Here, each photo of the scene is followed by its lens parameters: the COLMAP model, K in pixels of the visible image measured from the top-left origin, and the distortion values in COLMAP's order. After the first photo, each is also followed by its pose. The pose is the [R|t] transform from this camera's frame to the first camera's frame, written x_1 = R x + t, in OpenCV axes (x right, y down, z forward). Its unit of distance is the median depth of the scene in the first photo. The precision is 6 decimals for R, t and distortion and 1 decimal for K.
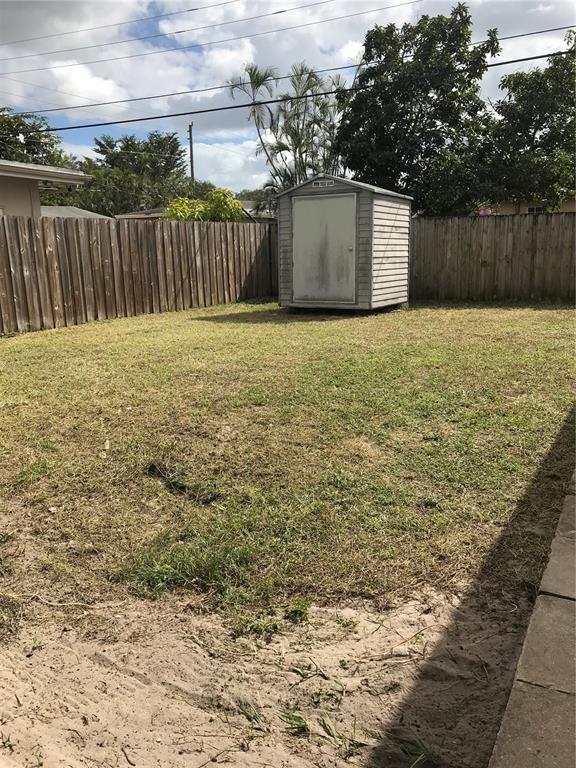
lens RADIAL K [[641.9, 0, 288.0], [0, 641.9, 384.0], [0, 0, 1]] dist [0.077157, -0.160459]
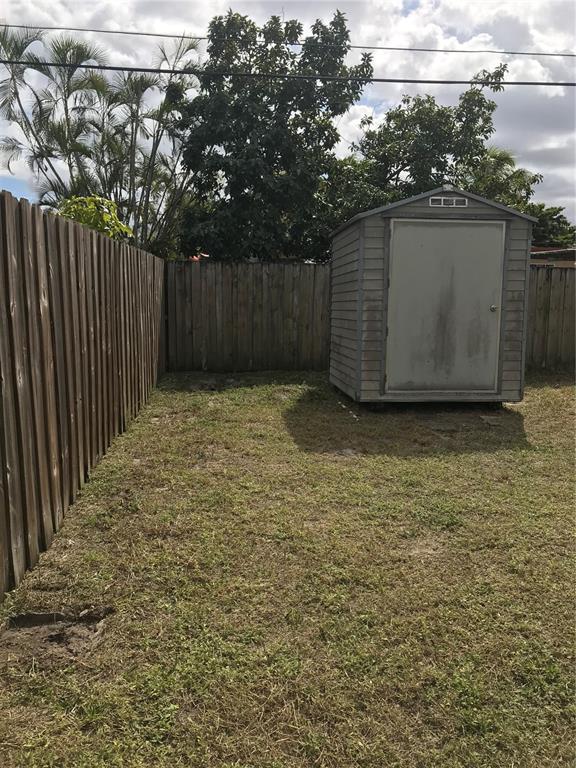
lens RADIAL K [[641.9, 0, 288.0], [0, 641.9, 384.0], [0, 0, 1]] dist [0.077157, -0.160459]
pose [[0.819670, -0.055339, 0.570157, -0.375500], [0.097443, 0.994286, -0.043581, -0.110786], [-0.564487, 0.091280, 0.820379, 0.522871]]
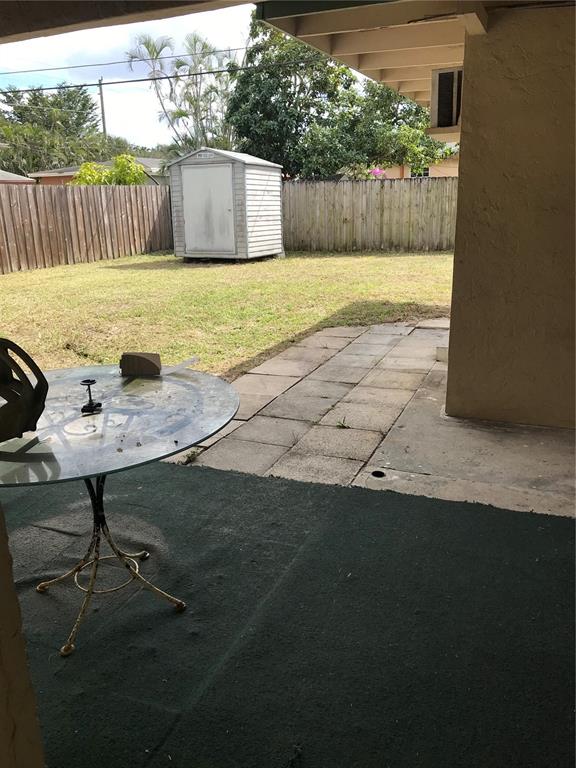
lens RADIAL K [[641.9, 0, 288.0], [0, 641.9, 384.0], [0, 0, 1]] dist [0.077157, -0.160459]
pose [[0.993520, -0.035846, 0.107857, 0.054938], [0.028675, 0.997319, 0.067321, 0.040196], [-0.109981, -0.063792, 0.991884, -0.234967]]
